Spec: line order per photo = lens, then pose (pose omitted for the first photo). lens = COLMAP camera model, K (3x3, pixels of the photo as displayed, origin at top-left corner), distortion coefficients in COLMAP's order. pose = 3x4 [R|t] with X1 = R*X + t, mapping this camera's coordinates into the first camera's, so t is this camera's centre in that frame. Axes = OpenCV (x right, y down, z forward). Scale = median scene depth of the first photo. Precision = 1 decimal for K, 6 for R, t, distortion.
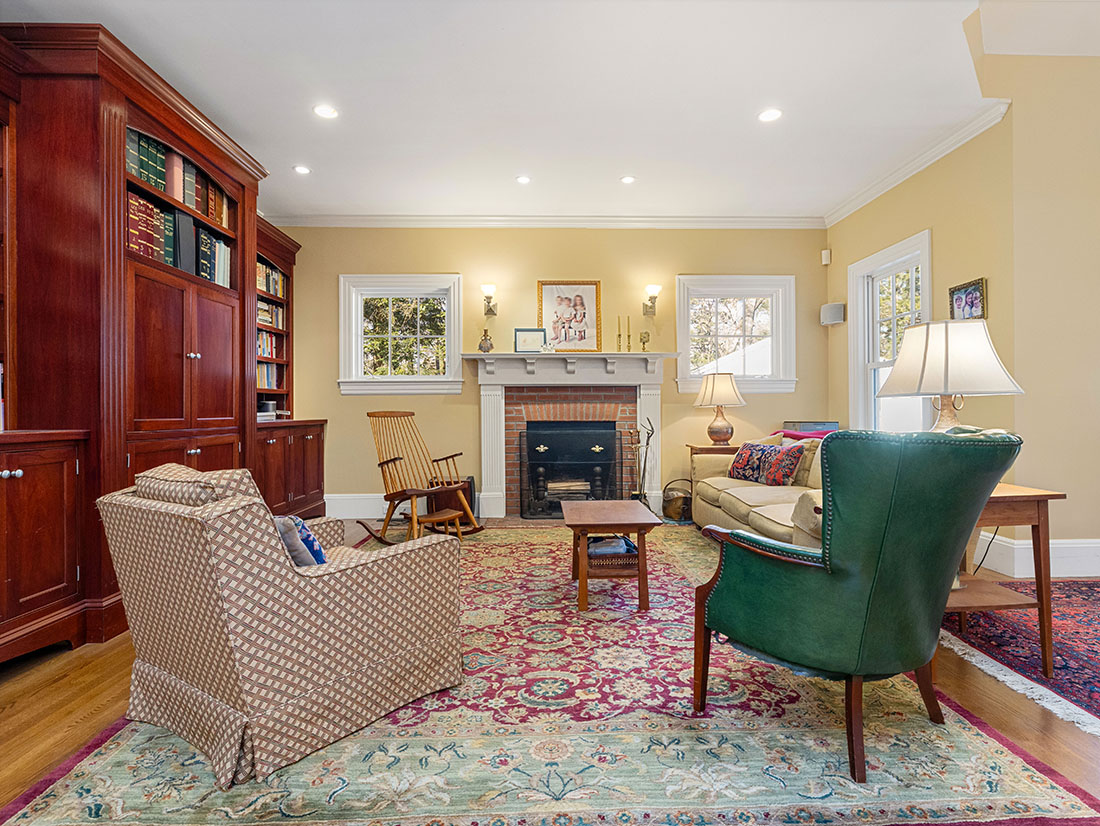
lens RADIAL K [[586.5, 0, 554.8], [0, 586.5, 408.7], [0, 0, 1]] dist [-0.000974, 0.000025]
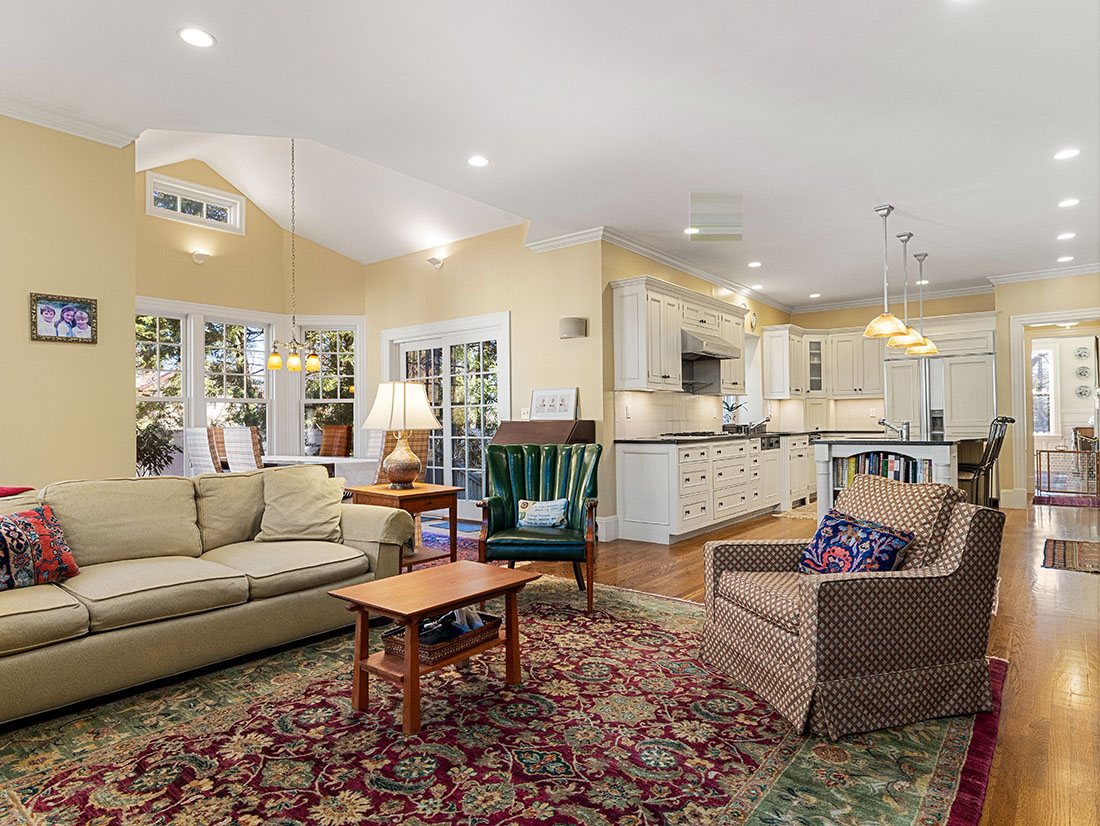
lens RADIAL K [[648.6, 0, 550.0], [0, 648.6, 413.0], [0, 0, 1]] dist [-0.002393, -0.000582]
pose [[-0.762283, 0.019373, 0.646954, -0.330183], [0.010506, 0.999791, -0.017560, -0.014159], [-0.647159, -0.006589, -0.762327, 0.925459]]
